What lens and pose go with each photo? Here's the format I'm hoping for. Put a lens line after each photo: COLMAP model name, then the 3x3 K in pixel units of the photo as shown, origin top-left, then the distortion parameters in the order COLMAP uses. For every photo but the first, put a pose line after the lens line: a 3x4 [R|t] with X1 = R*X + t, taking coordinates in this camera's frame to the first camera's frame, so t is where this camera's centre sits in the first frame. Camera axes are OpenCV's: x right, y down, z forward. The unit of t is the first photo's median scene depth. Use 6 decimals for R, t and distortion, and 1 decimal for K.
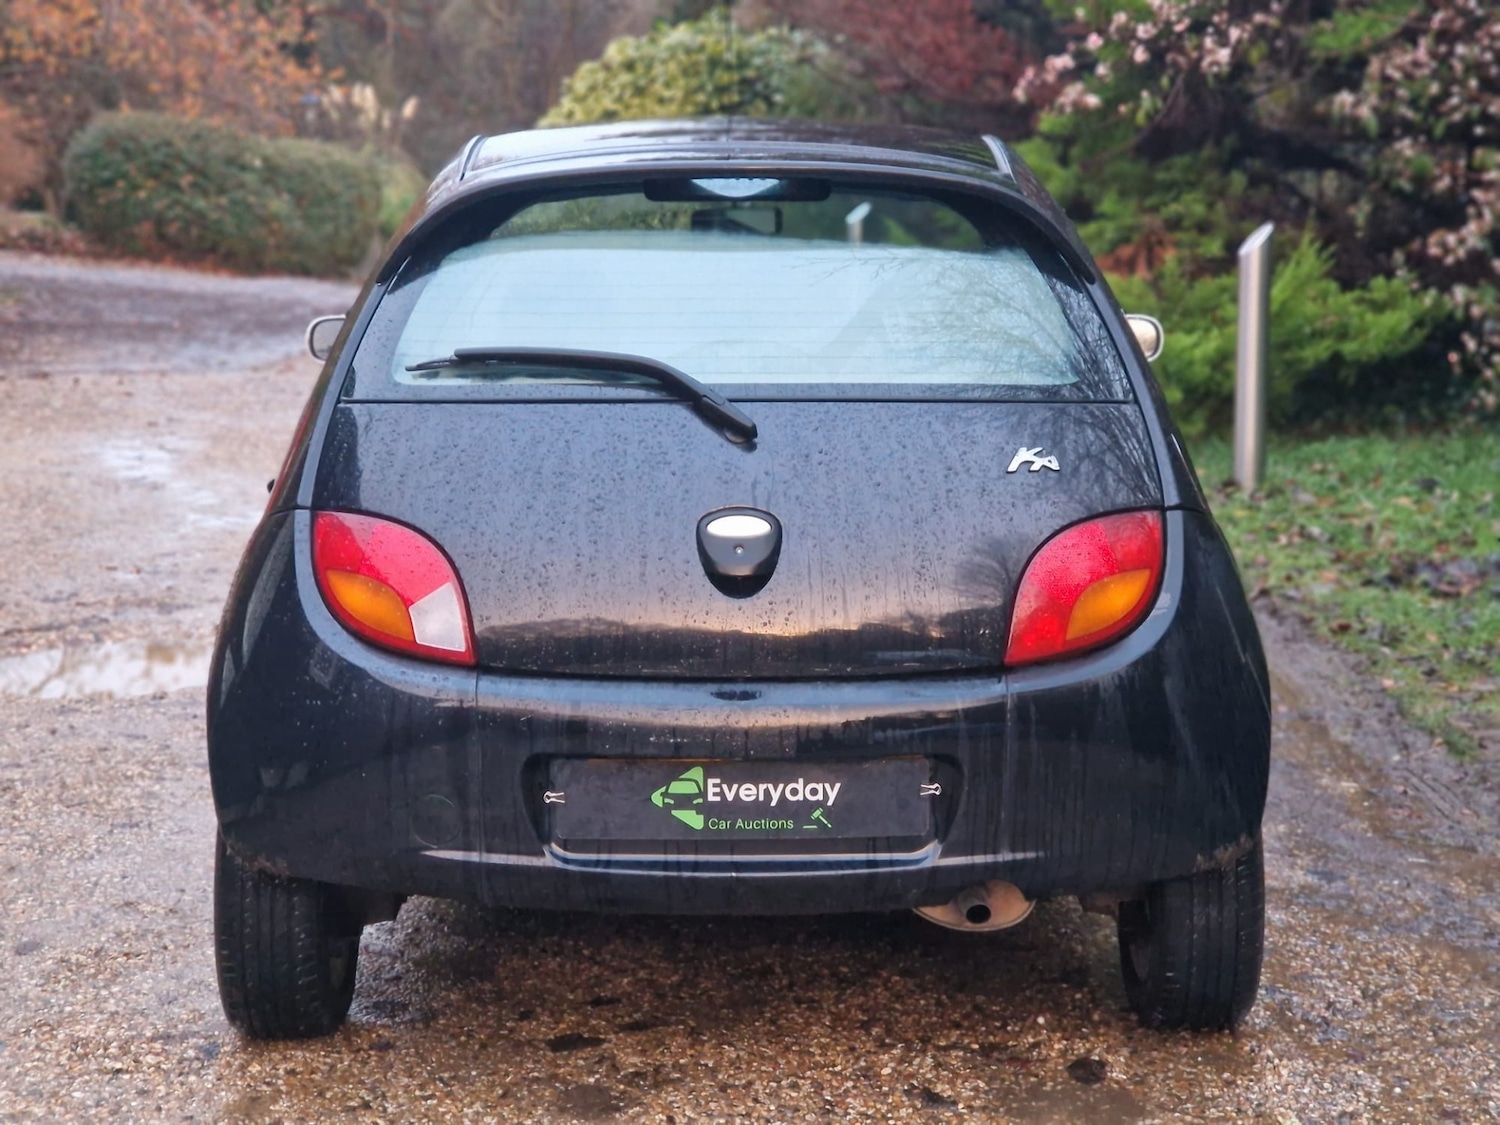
lens RADIAL K [[2835.1, 0, 750.0], [0, 2835.1, 562.5], [0, 0, 1]] dist [-0.273404, 2.960122]
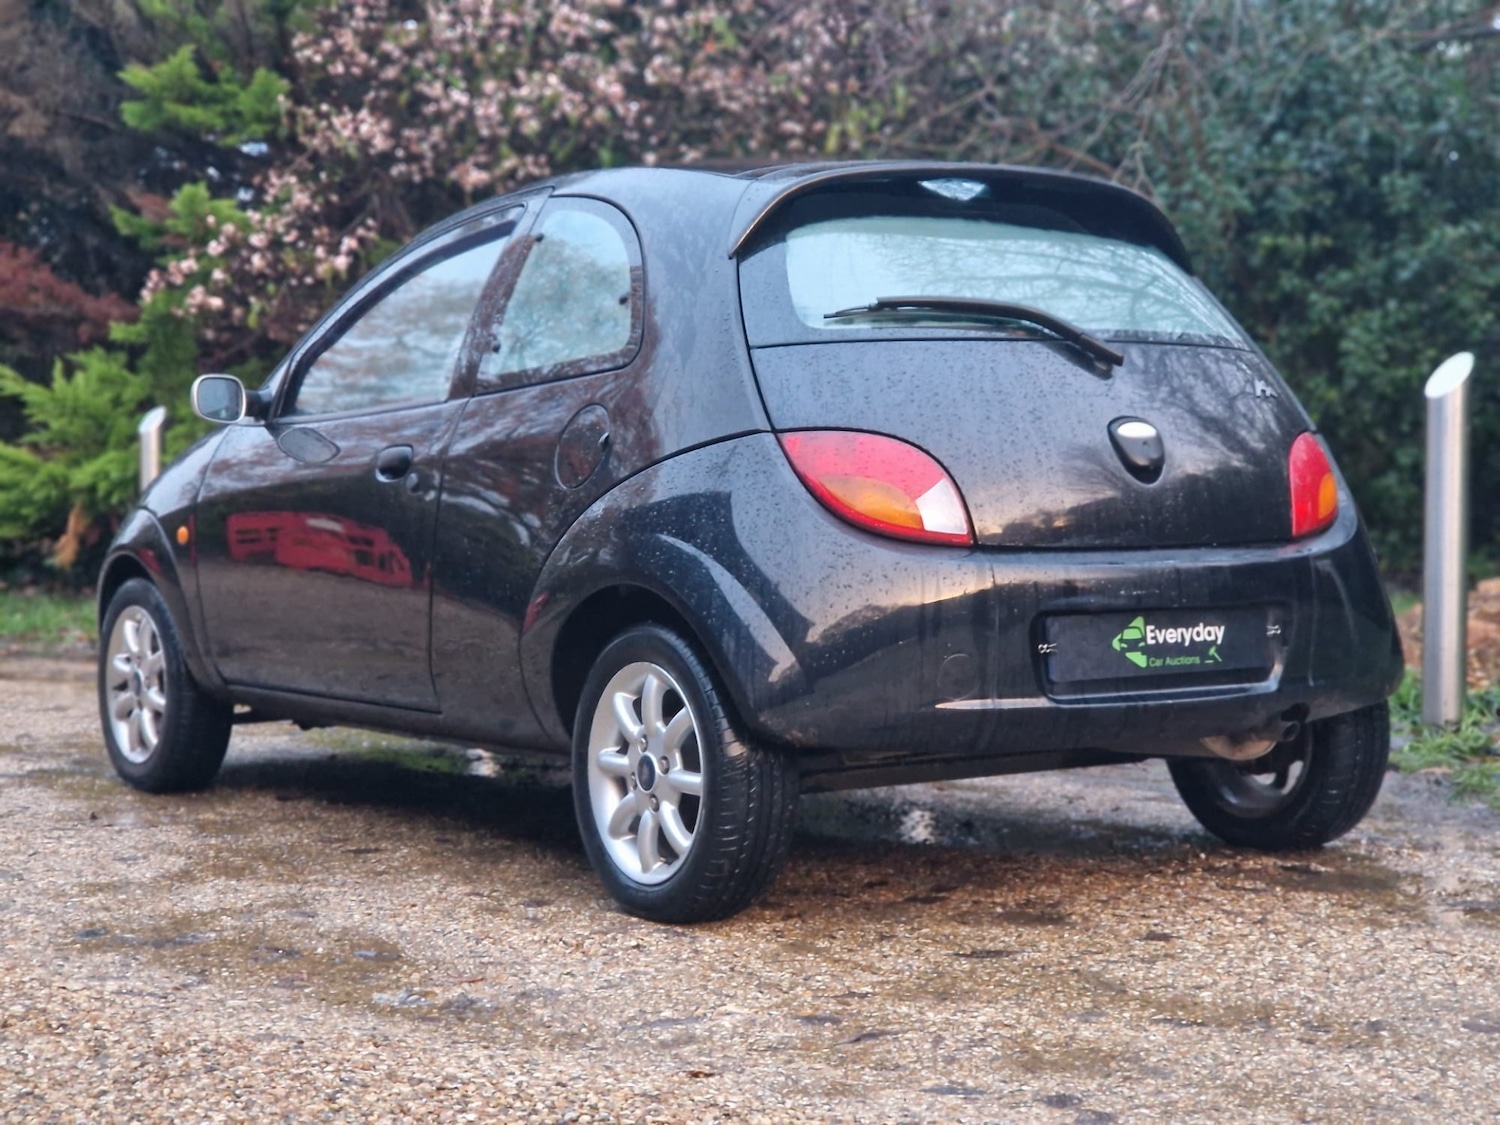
lens RADIAL K [[2811.3, 0, 758.1], [0, 2811.3, 552.7], [0, 0, 1]] dist [0.008068, 0.476812]
pose [[0.836917, -0.025071, 0.546756, -0.810595], [0.092997, 0.990939, -0.096913, 0.143783], [-0.539372, 0.131955, 0.831665, 0.050795]]
